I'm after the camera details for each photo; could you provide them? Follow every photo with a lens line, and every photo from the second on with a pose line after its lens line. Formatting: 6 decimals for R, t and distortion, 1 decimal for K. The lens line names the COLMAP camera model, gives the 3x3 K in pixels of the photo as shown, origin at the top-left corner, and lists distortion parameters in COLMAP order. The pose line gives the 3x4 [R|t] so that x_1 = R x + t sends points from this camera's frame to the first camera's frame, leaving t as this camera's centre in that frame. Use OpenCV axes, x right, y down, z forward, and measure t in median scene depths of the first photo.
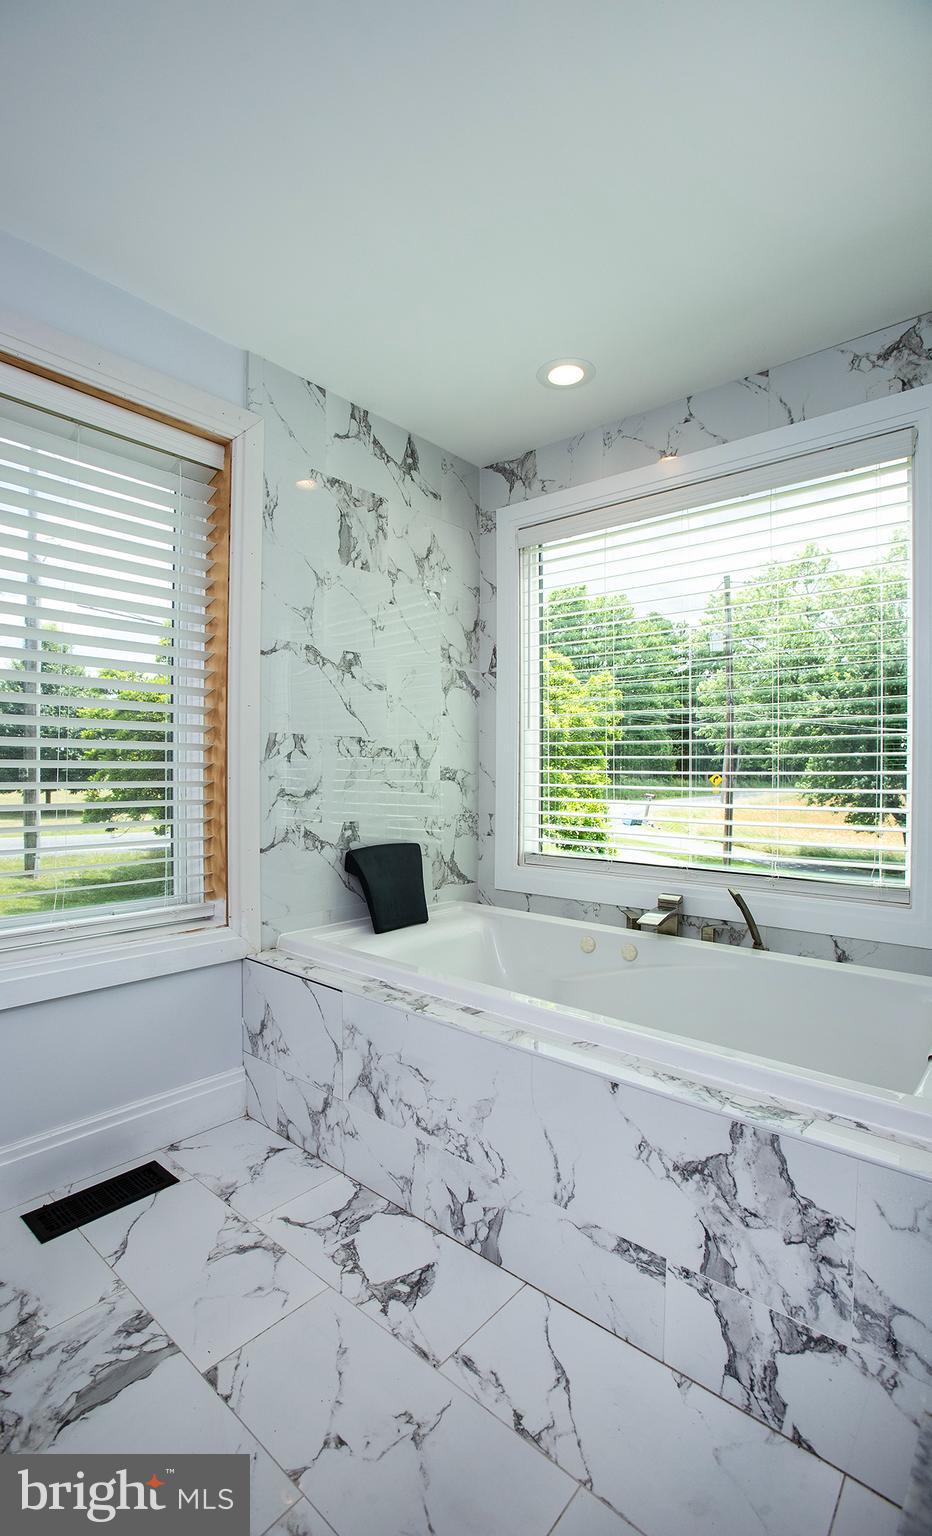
lens RADIAL K [[679.0, 0, 435.2], [0, 679.0, 769.3], [0, 0, 1]] dist [-0.051381, 0.013444]
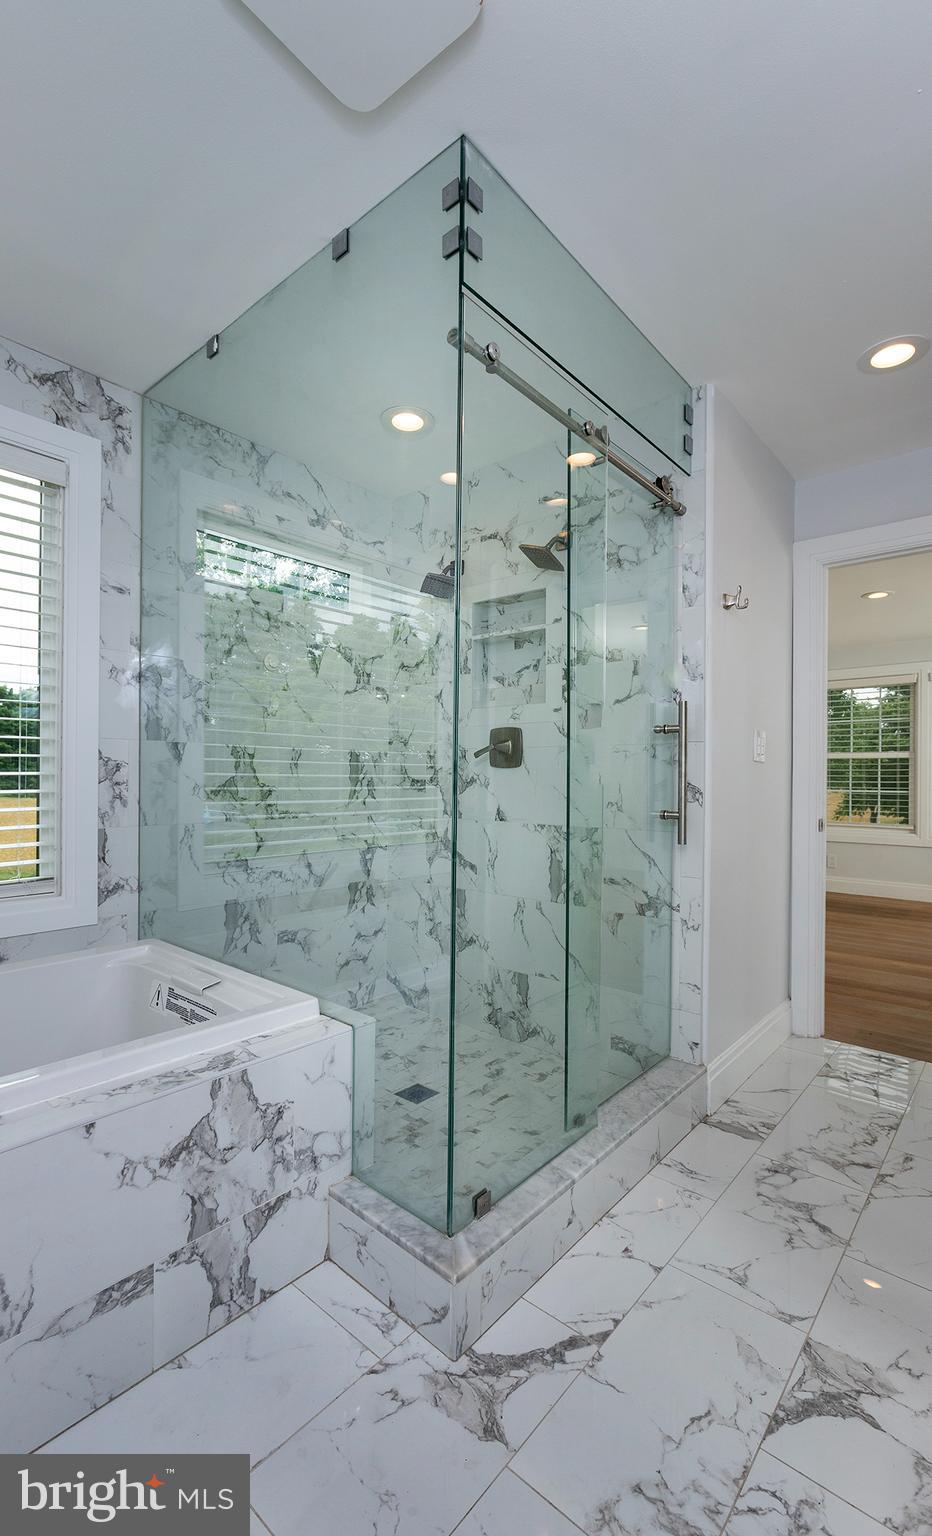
lens RADIAL K [[674.6, 0, 466.0], [0, 674.6, 768.0], [0, 0, 1]] dist [-0.001087, -0.001248]
pose [[-0.046451, 0.019846, 0.998723, -0.753816], [-0.025816, 0.999445, -0.021061, 0.001778], [-0.998587, -0.026762, -0.045913, 0.635228]]
